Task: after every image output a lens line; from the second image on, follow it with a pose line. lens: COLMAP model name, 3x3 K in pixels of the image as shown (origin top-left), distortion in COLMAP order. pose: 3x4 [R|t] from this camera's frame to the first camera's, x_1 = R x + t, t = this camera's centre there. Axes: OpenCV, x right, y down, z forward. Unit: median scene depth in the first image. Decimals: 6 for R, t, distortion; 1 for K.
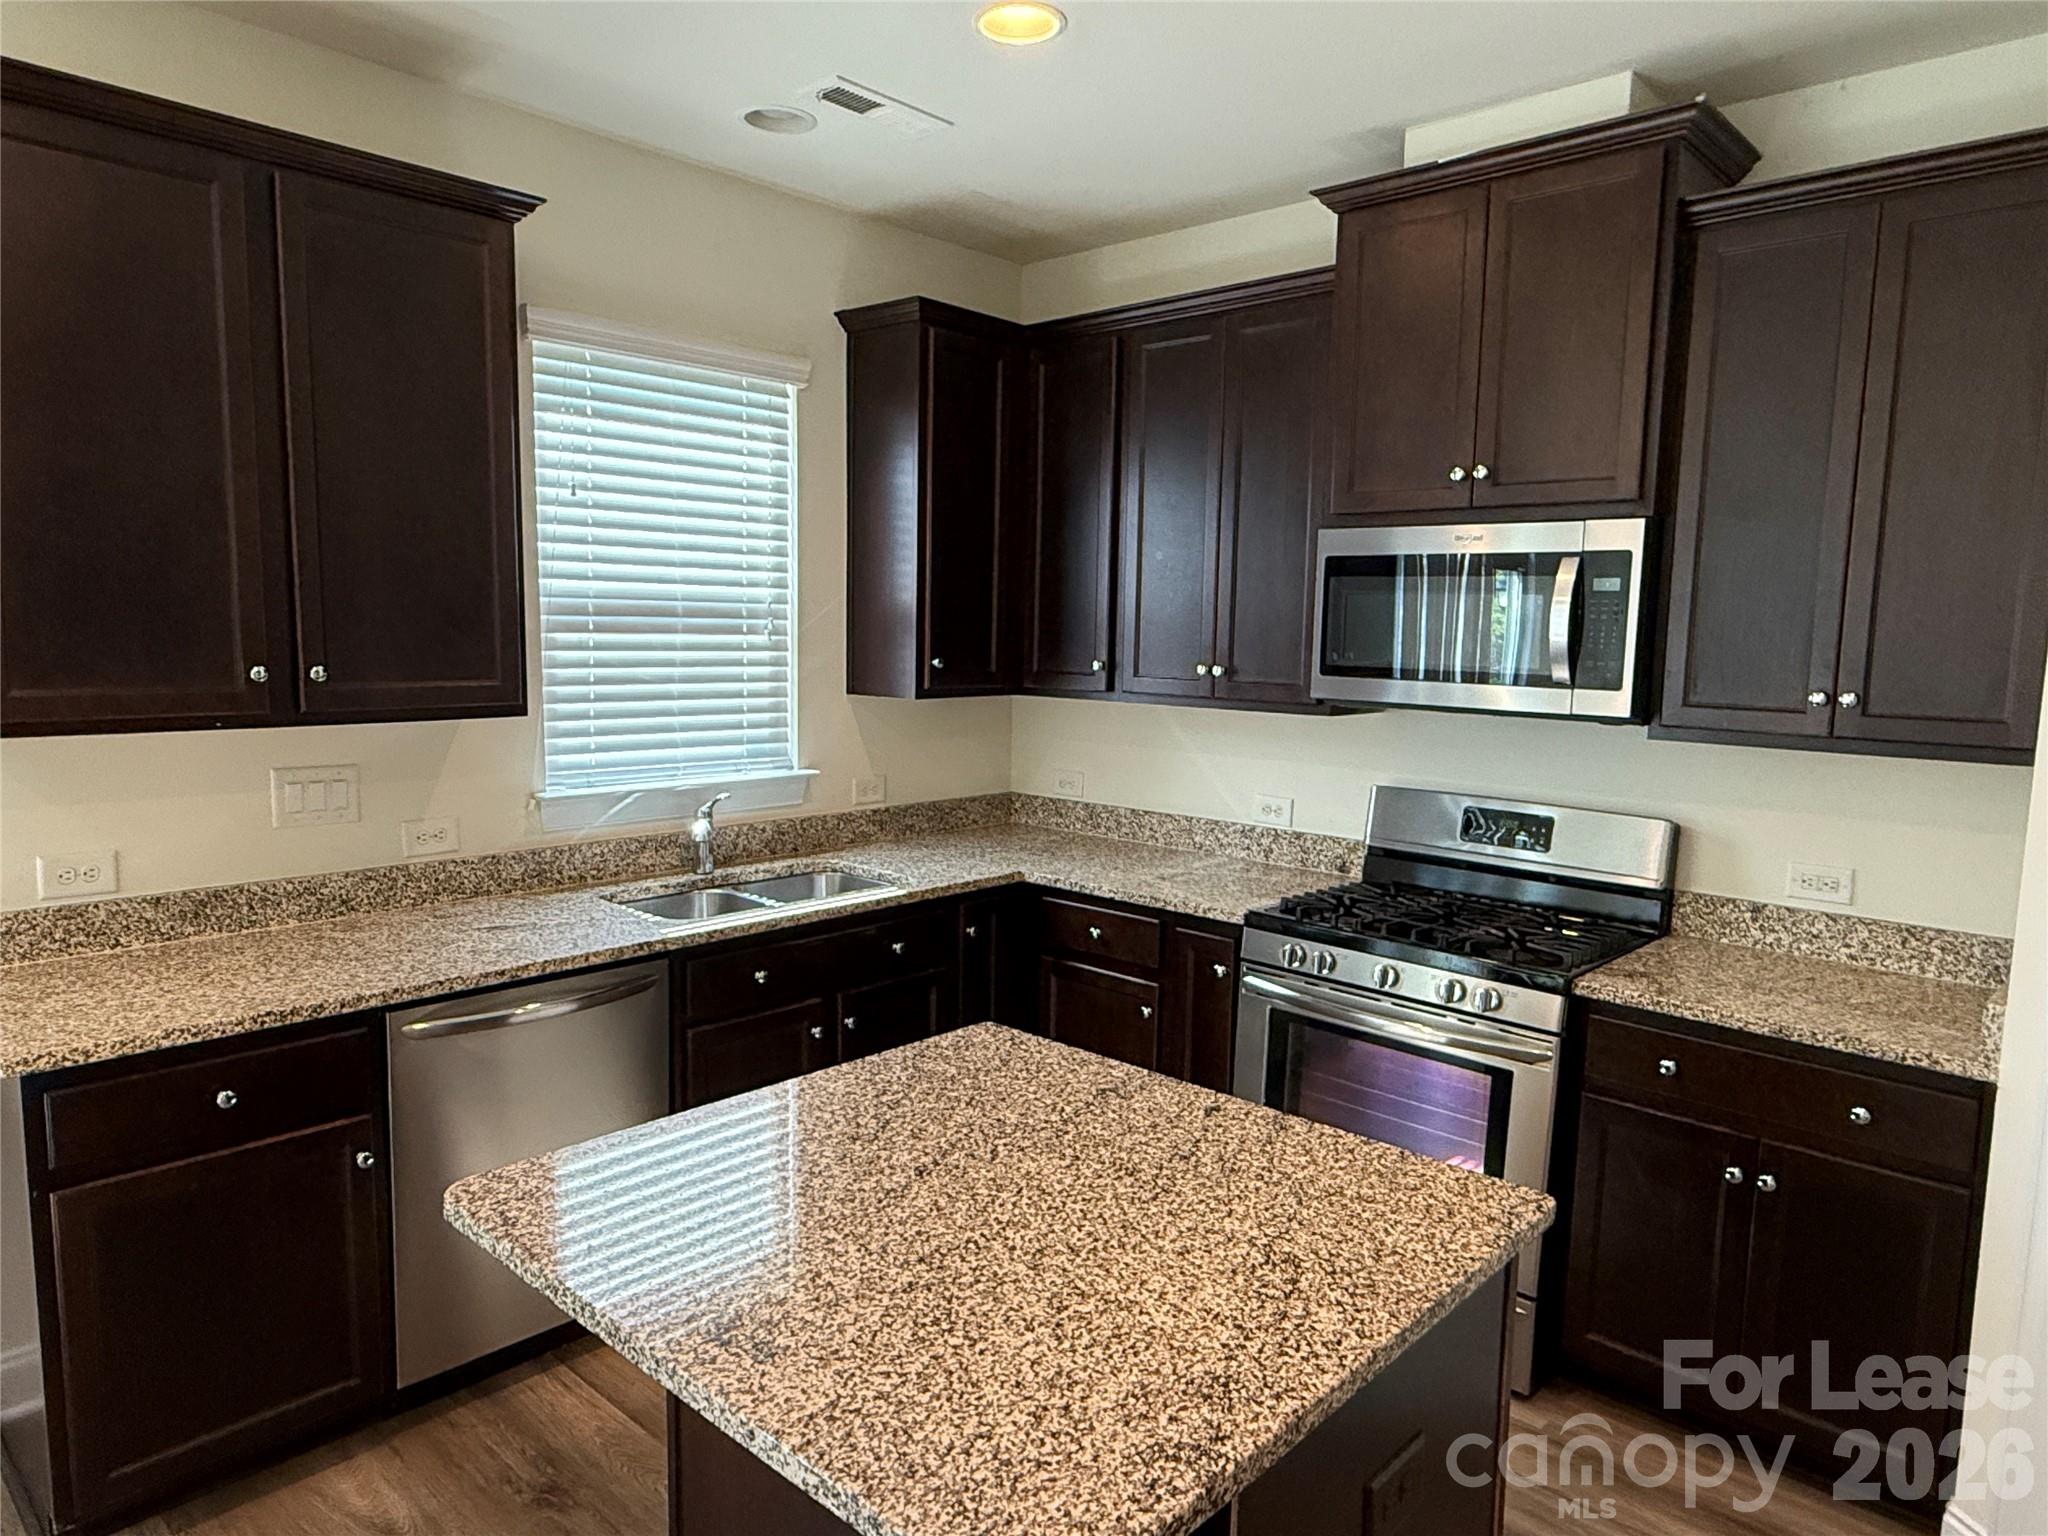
lens RADIAL K [[1293.0, 0, 1020.5], [0, 1293.0, 775.6], [0, 0, 1]] dist [0.005275, 0.001535]
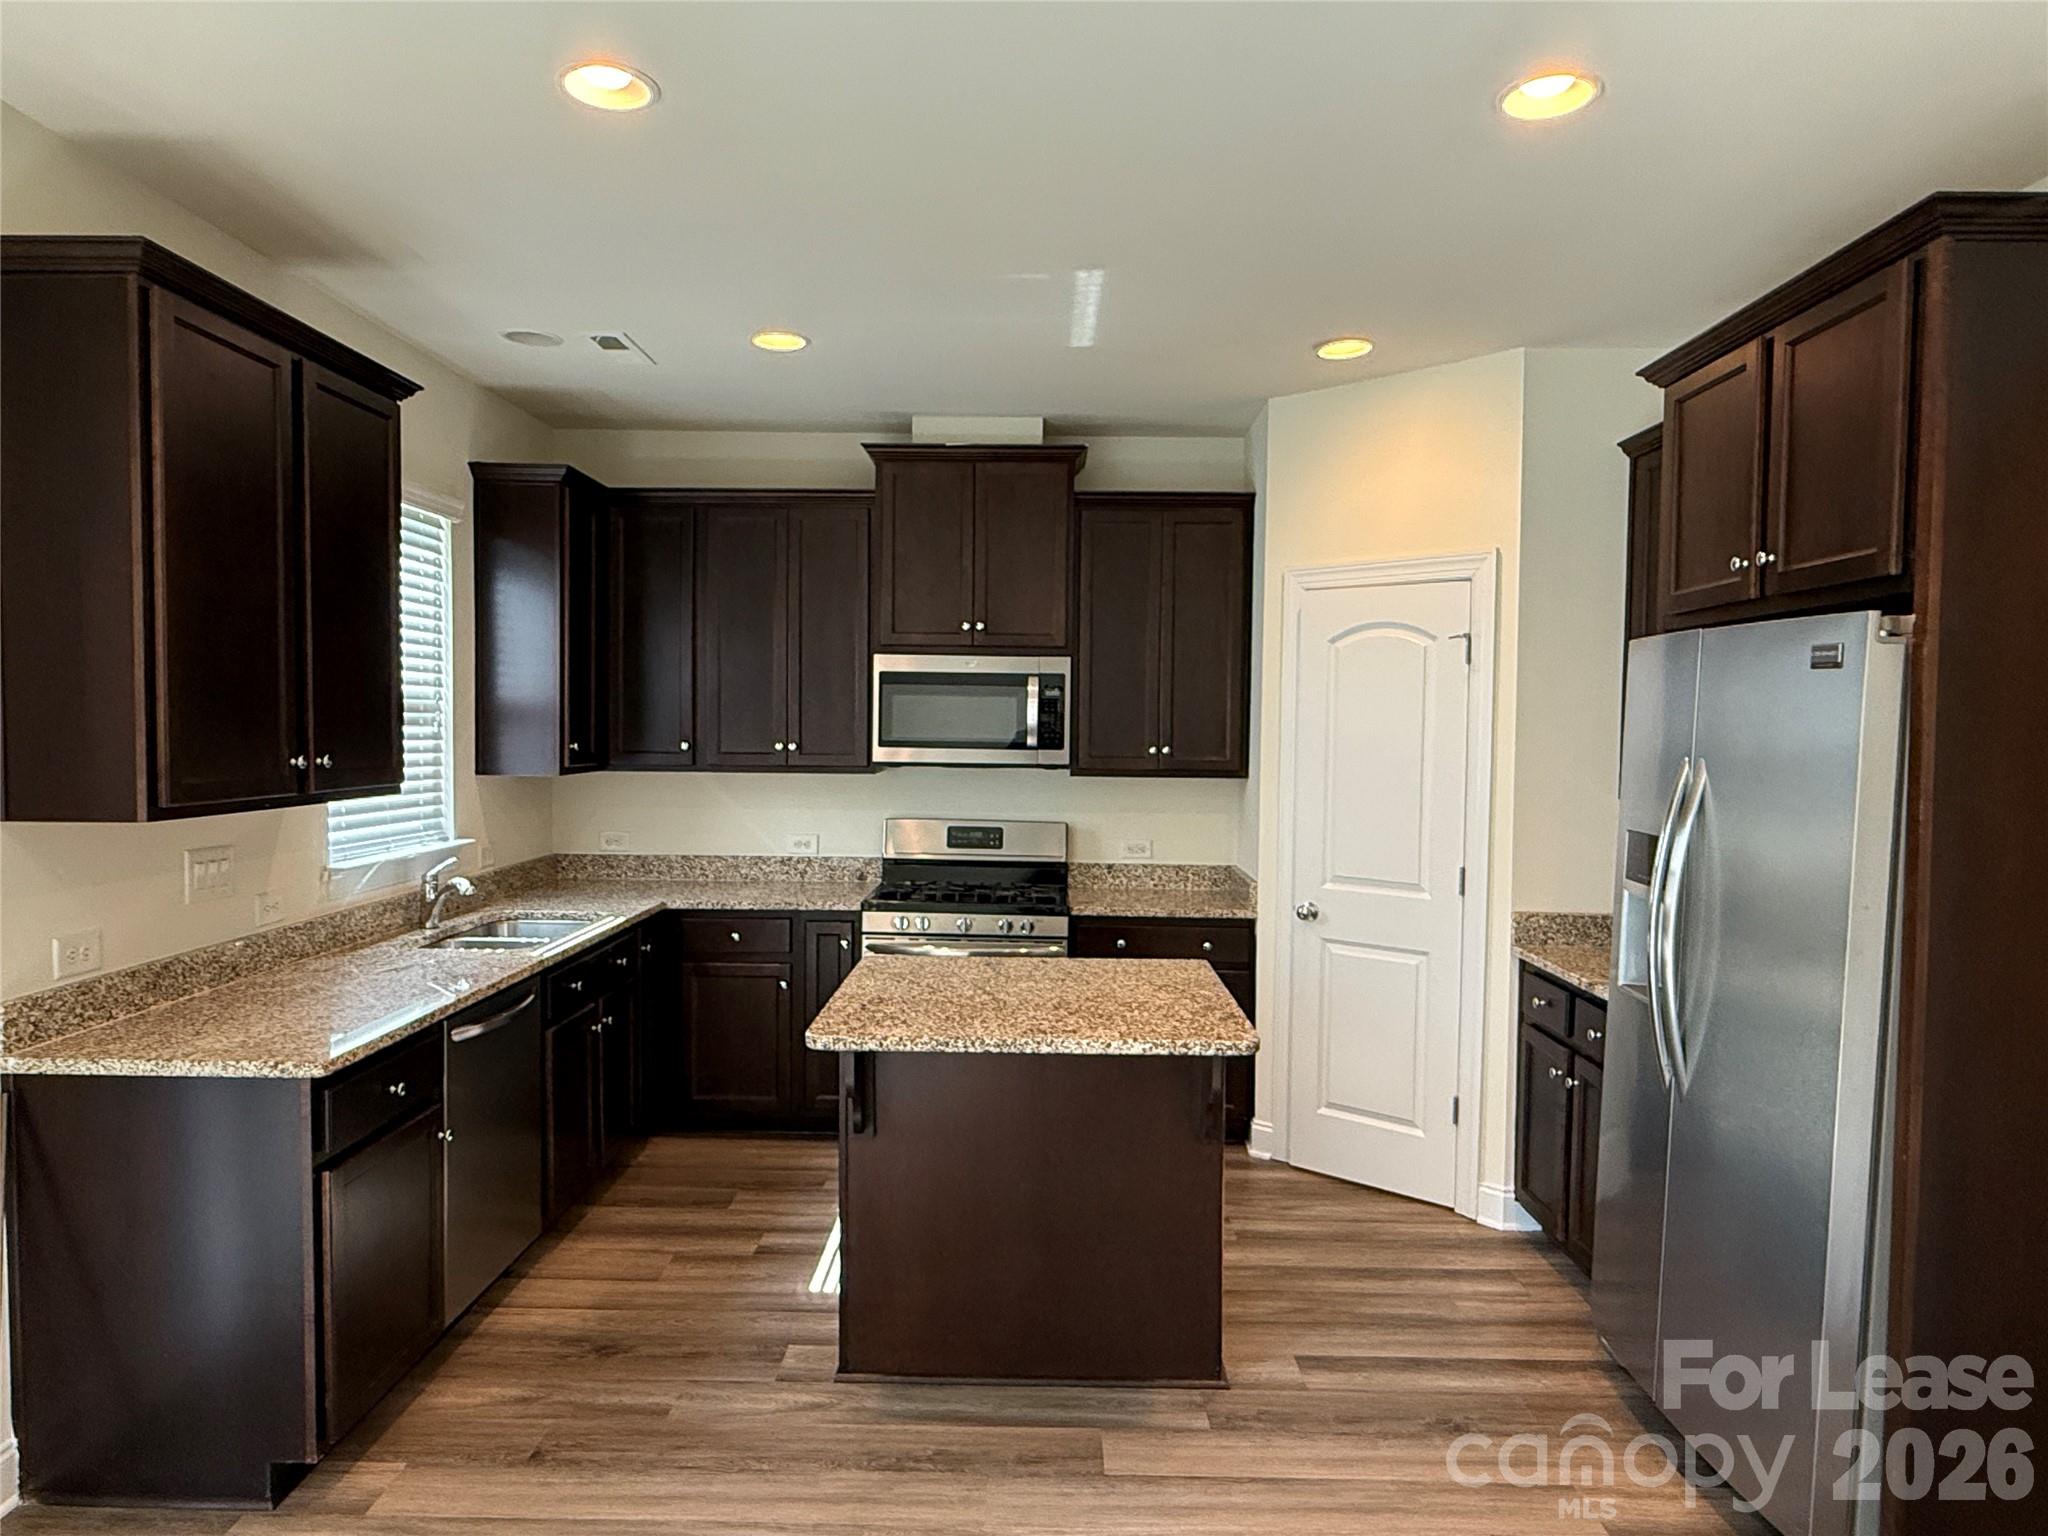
lens RADIAL K [[1293.0, 0, 1026.5], [0, 1293.0, 767.5], [0, 0, 1]] dist [0.005275, 0.001535]
pose [[0.736982, -0.033781, 0.675067, -0.733334], [0.082722, 0.995750, -0.040481, 0.026091], [-0.670831, 0.085676, 0.736645, -0.279314]]
